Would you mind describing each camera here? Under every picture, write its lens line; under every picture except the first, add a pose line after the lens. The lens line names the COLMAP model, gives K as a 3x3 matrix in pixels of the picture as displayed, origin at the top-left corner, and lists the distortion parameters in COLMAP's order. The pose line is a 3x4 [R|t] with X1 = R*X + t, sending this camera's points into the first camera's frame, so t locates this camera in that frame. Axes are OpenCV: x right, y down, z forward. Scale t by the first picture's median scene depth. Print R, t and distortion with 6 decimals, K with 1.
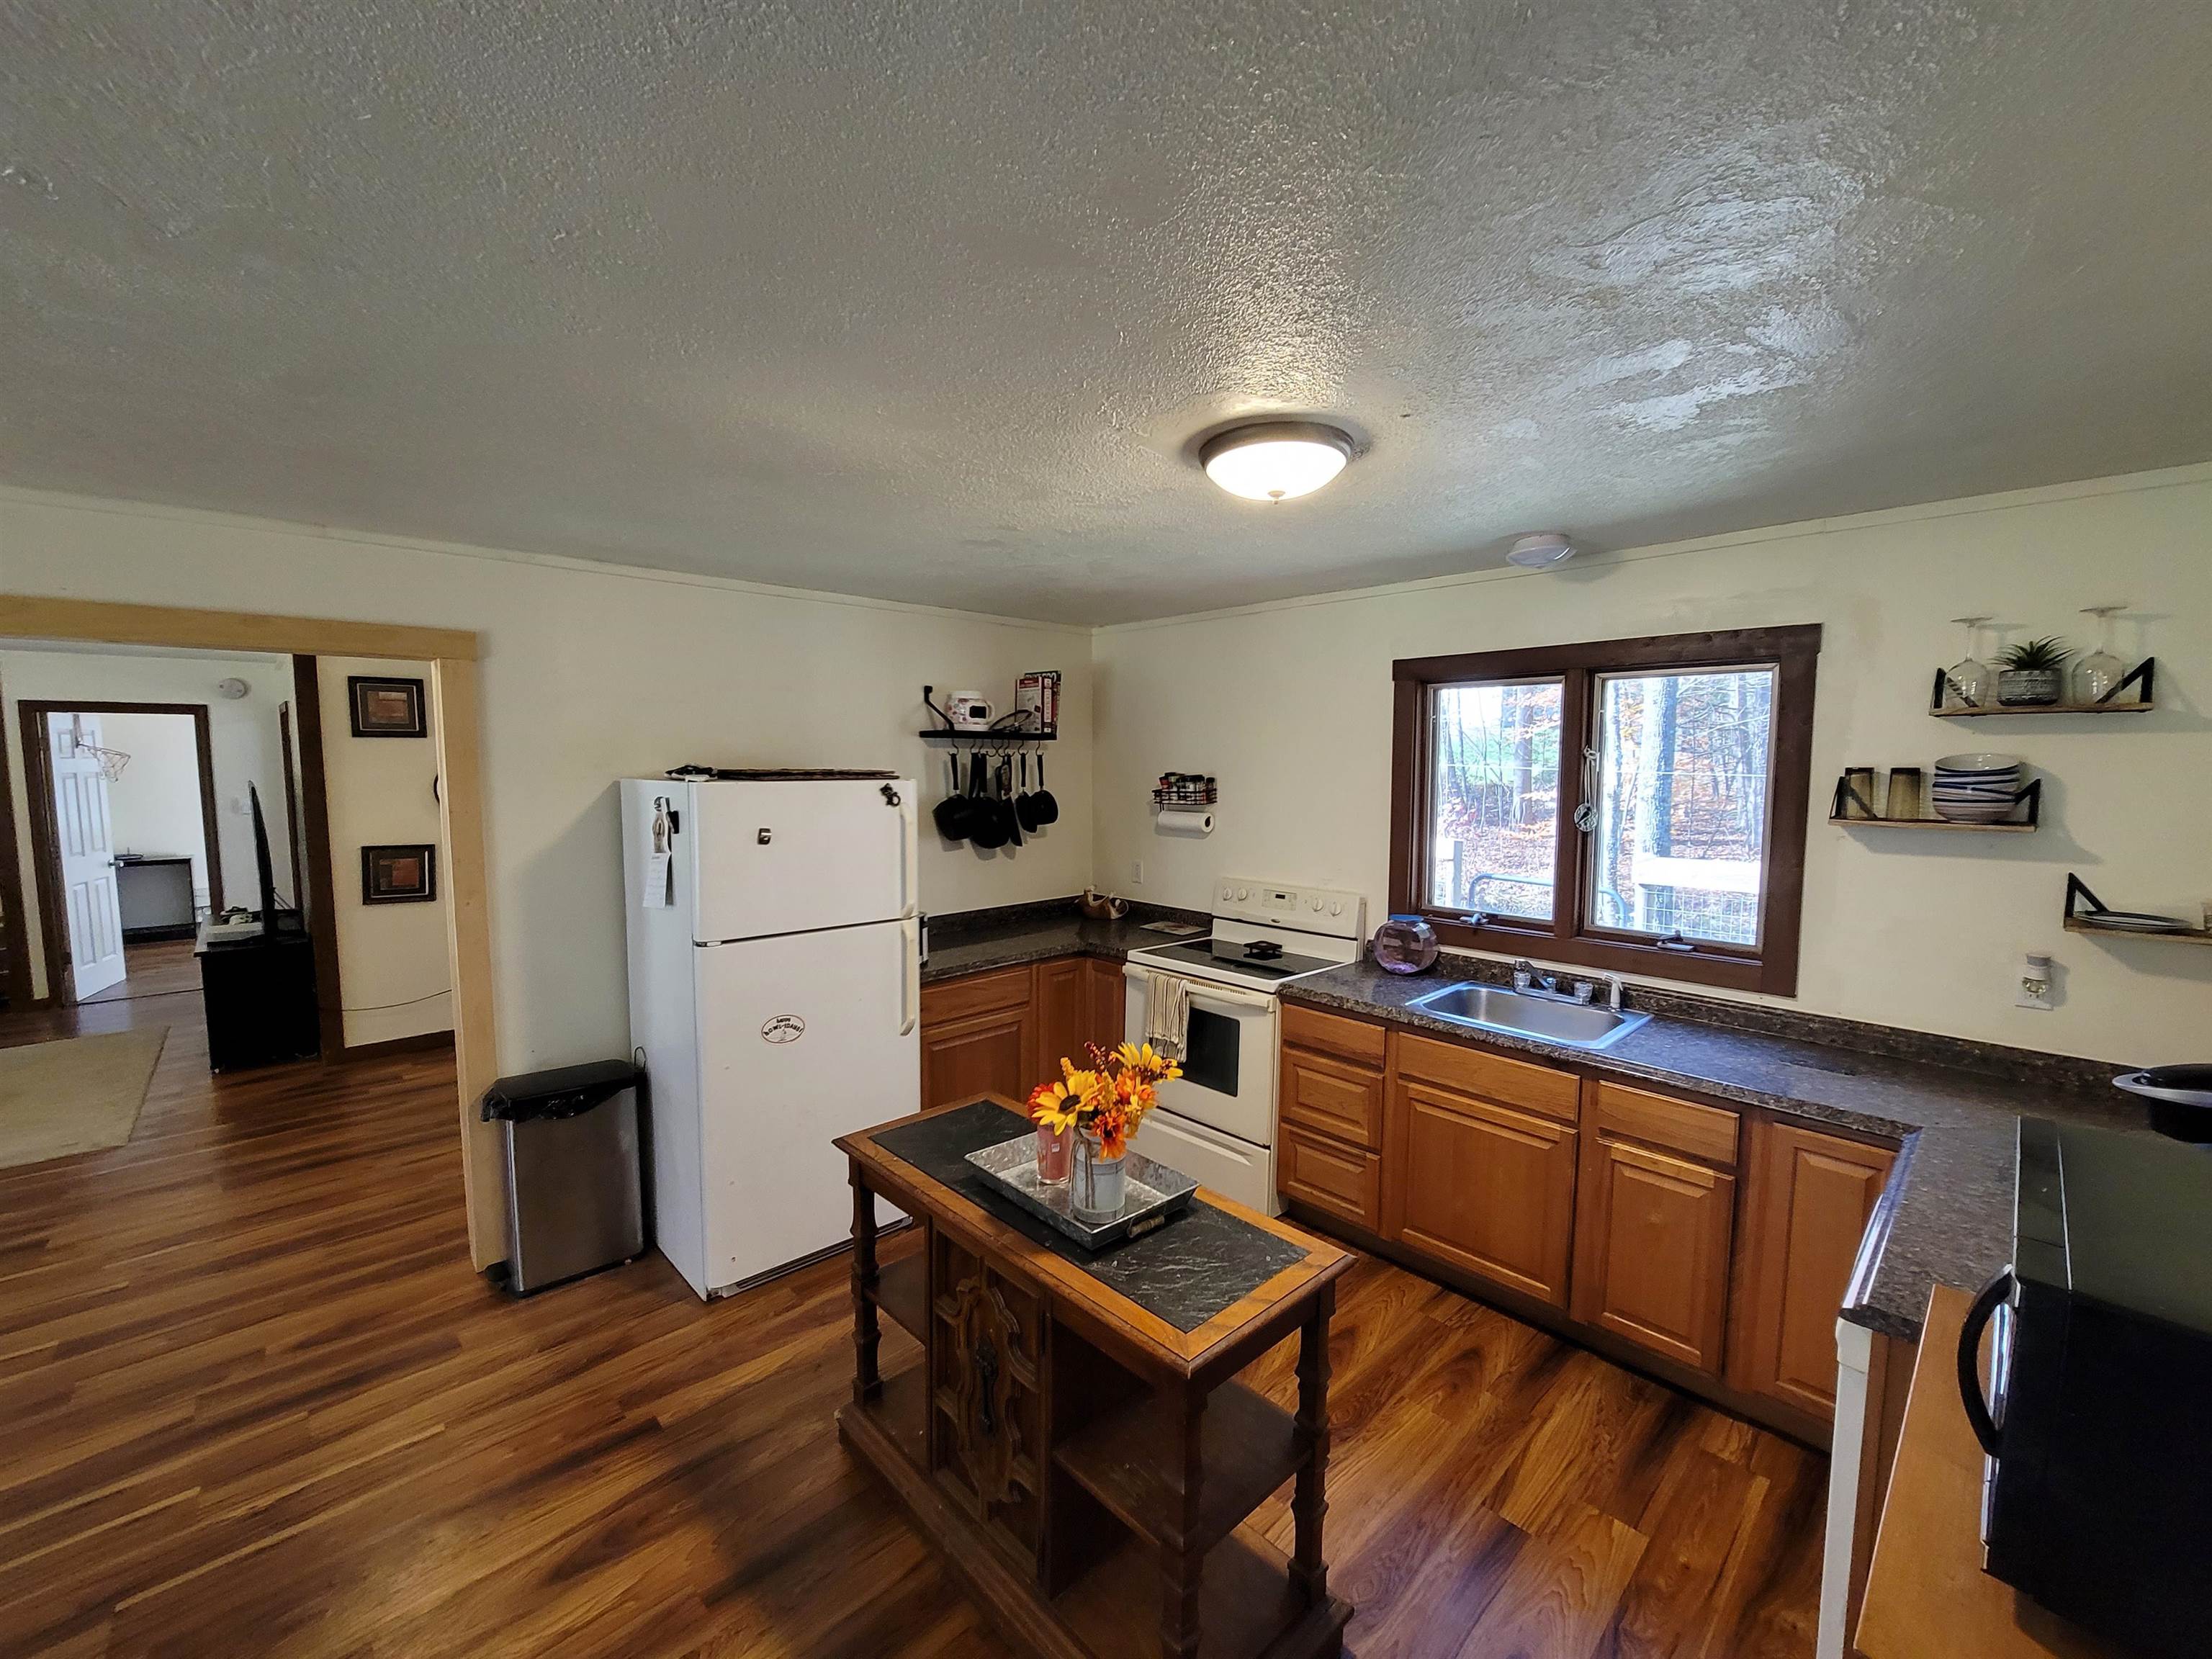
lens RADIAL K [[901.2, 0, 1107.2], [0, 901.2, 835.1], [0, 0, 1]] dist [-0.002014, 0.001123]
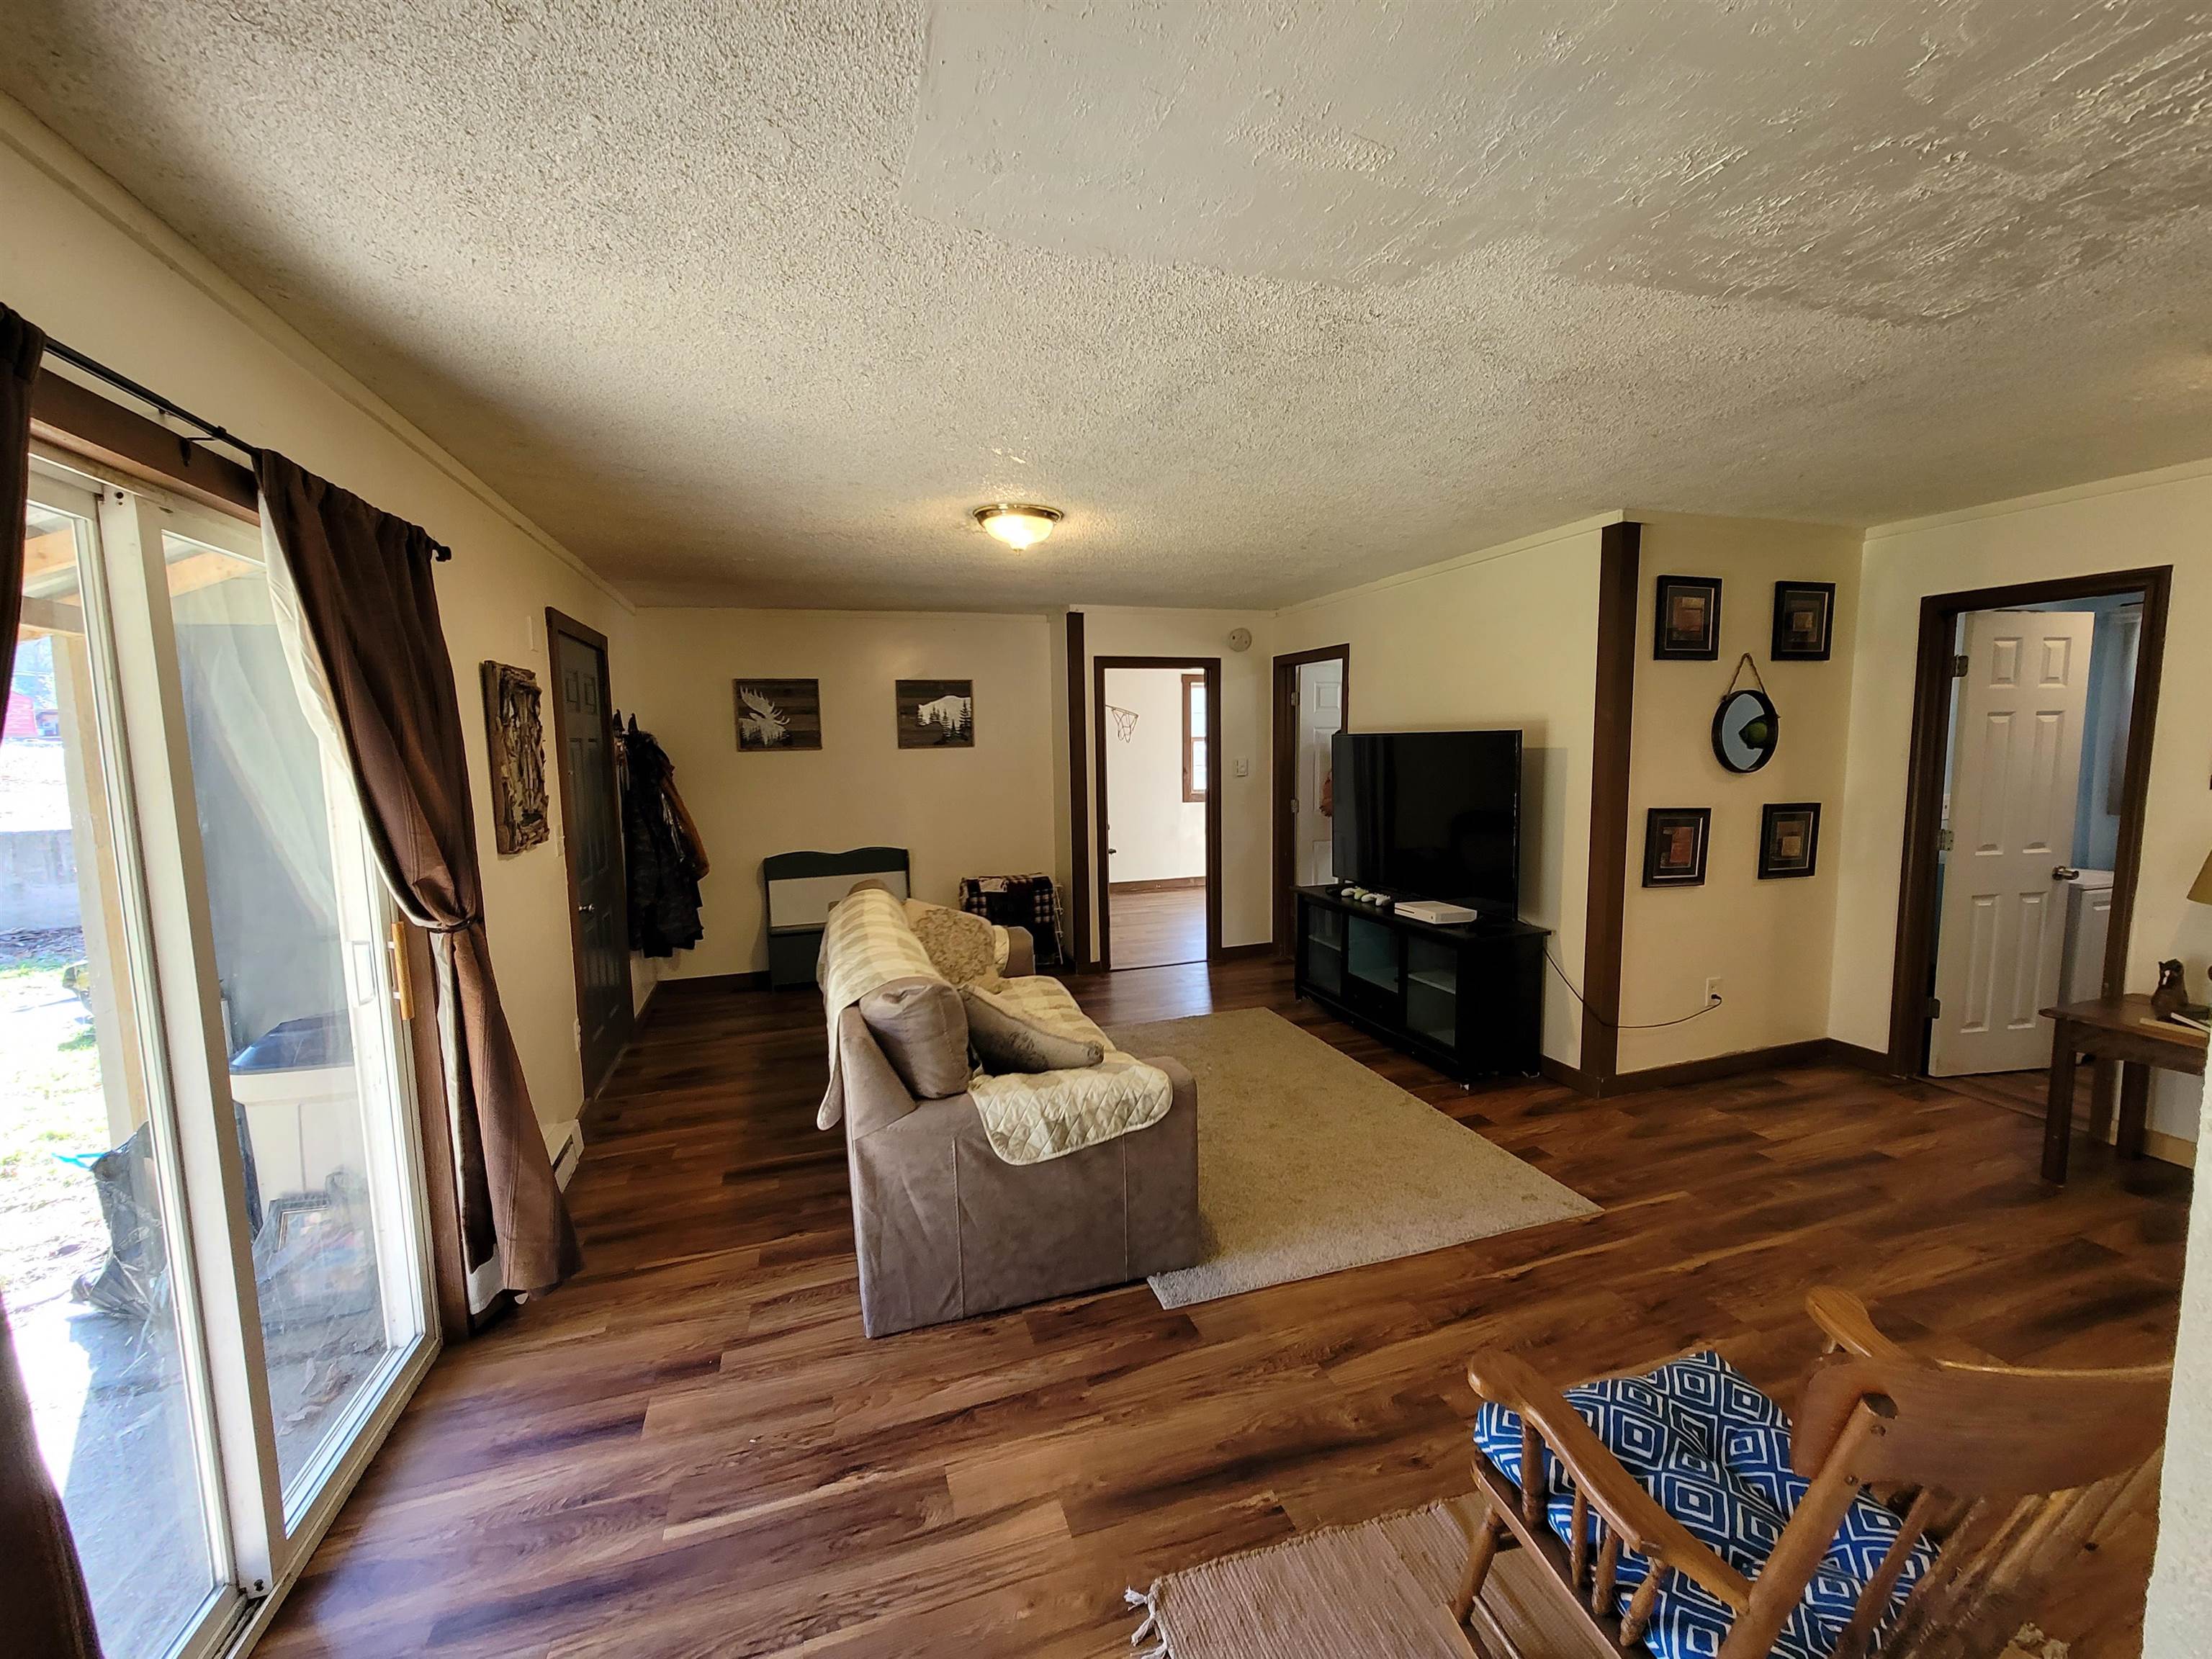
lens RADIAL K [[901.2, 0, 1108.4], [0, 901.2, 828.0], [0, 0, 1]] dist [-0.002014, 0.001123]
pose [[0.904726, 0.023494, -0.425345, -1.351132], [-0.019170, 0.999712, 0.014445, 0.040170], [0.425562, -0.004915, 0.904916, 0.202926]]
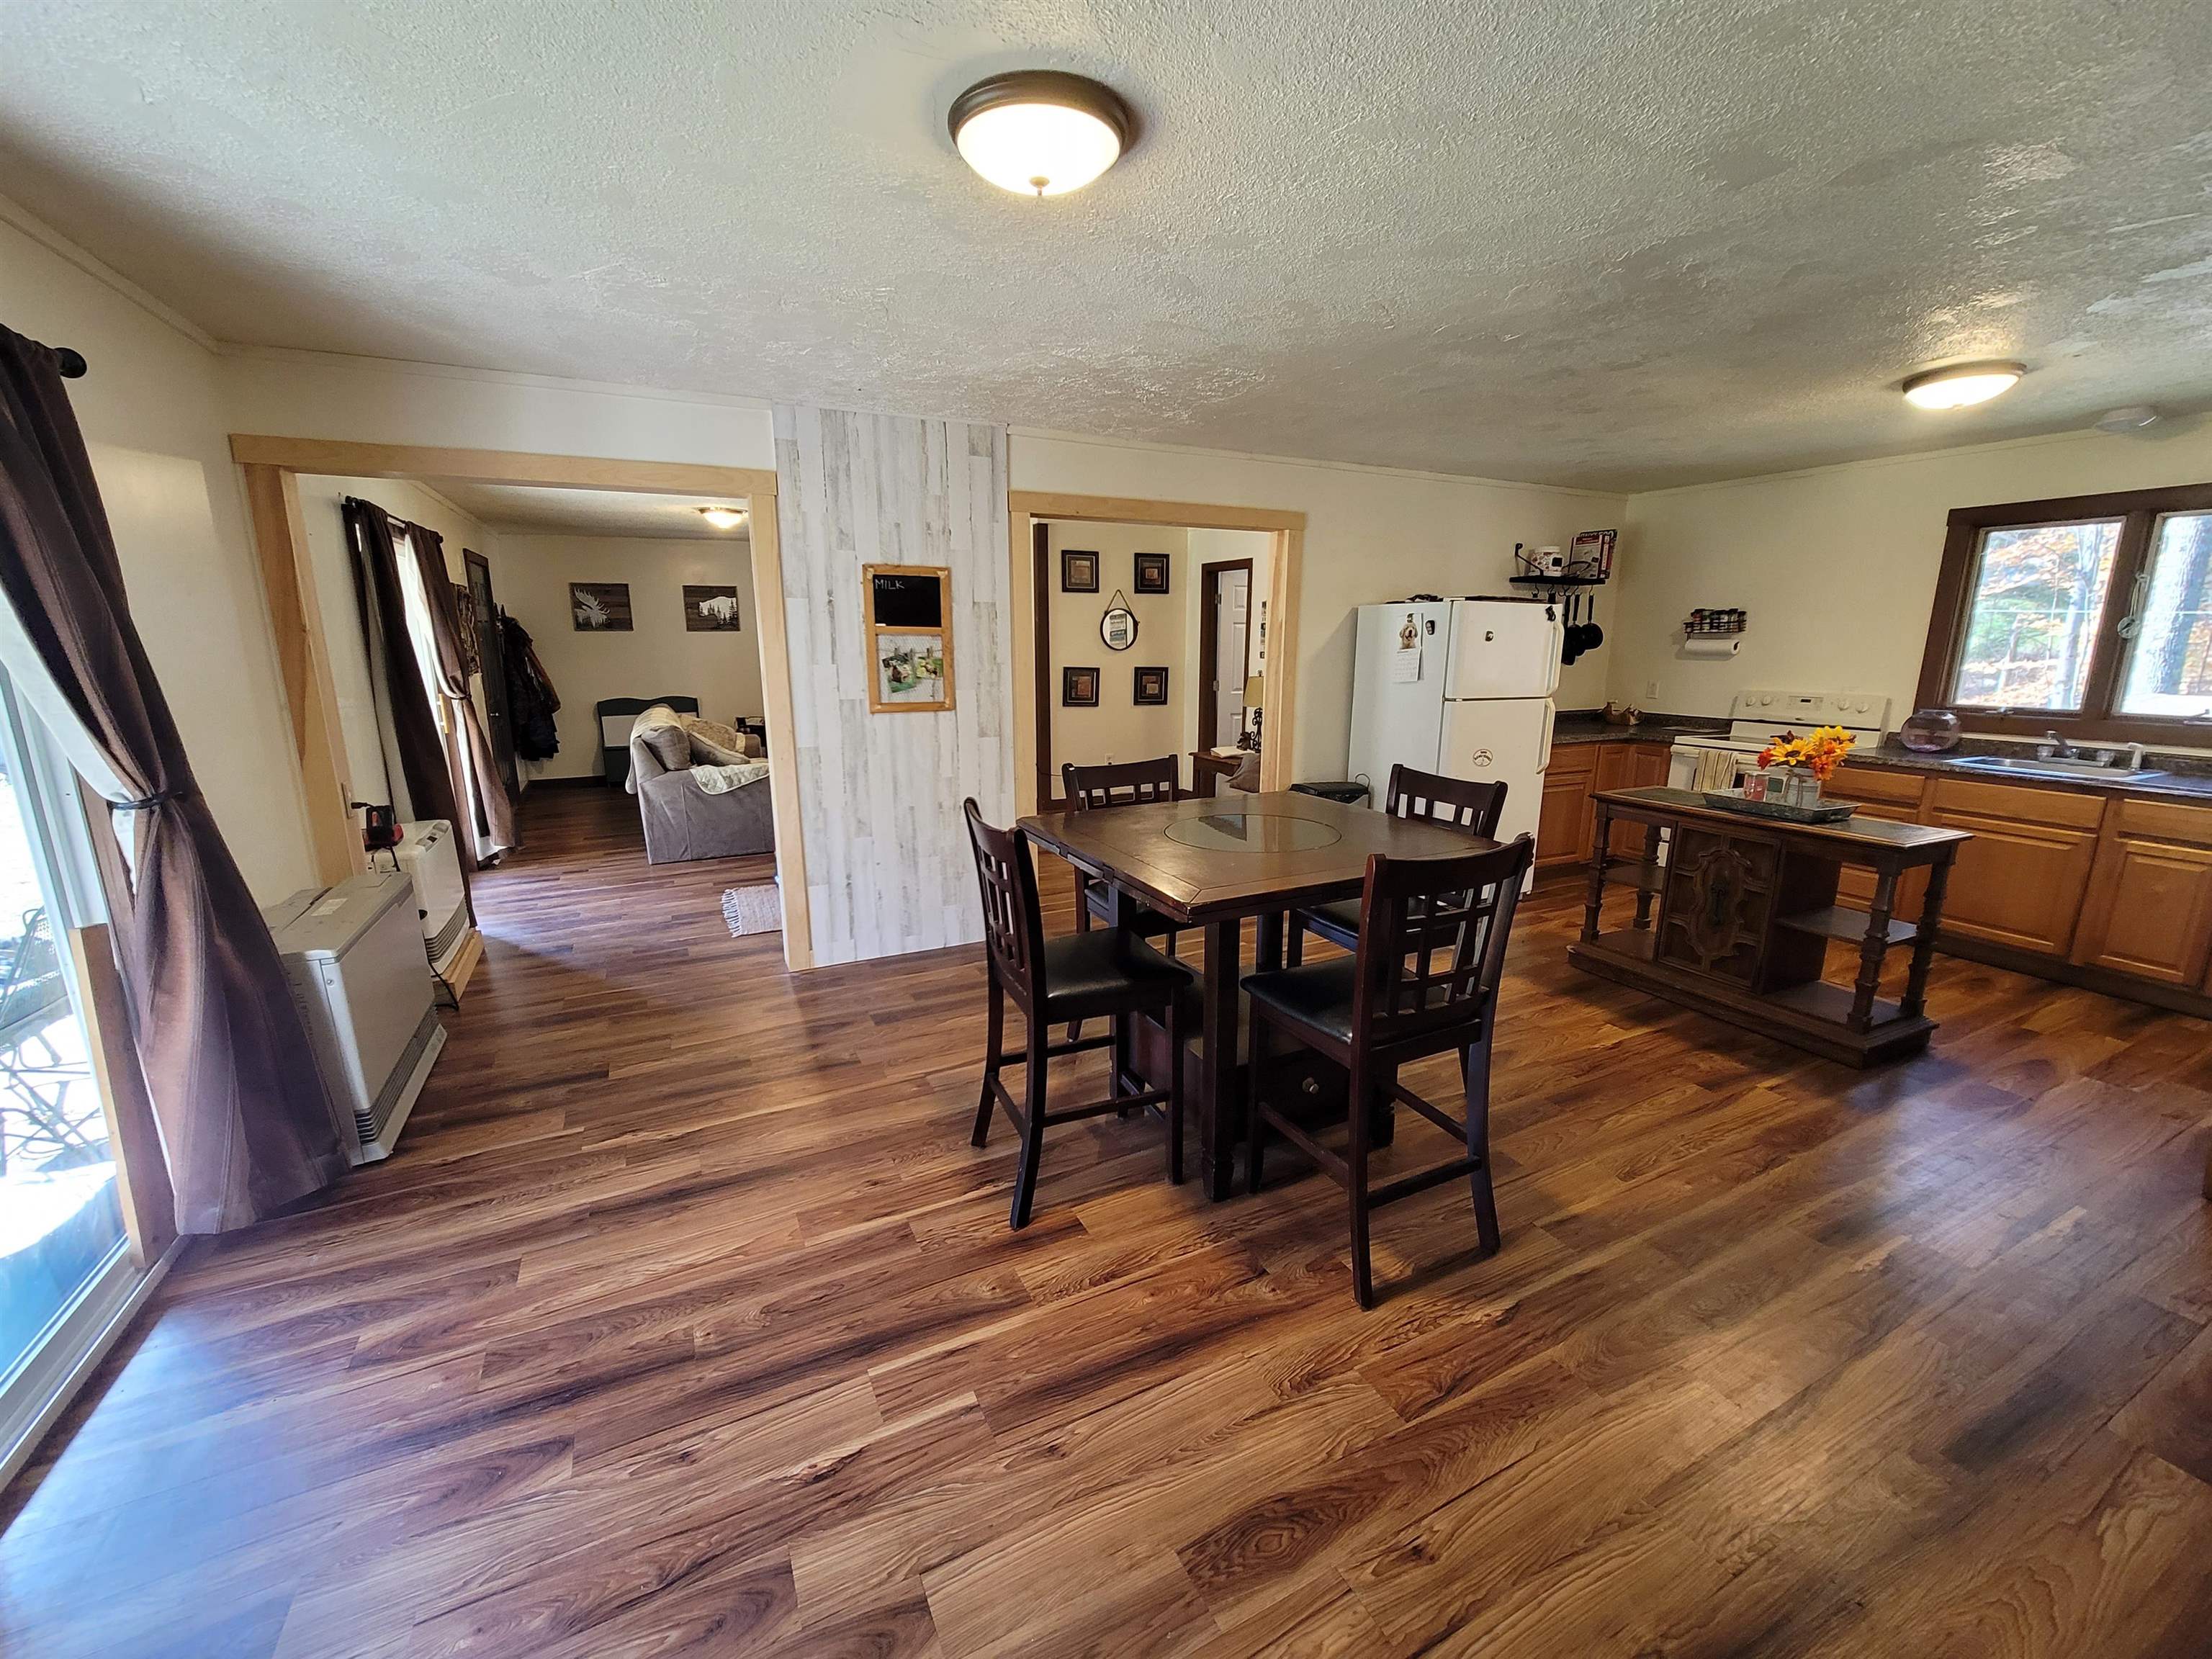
lens RADIAL K [[901.2, 0, 1109.4], [0, 901.2, 831.5], [0, 0, 1]] dist [-0.002014, 0.001123]
pose [[0.956925, 0.062352, -0.283560, -0.456419], [-0.026334, 0.991282, 0.129101, 0.131801], [0.289137, -0.116073, 0.950225, -0.650617]]
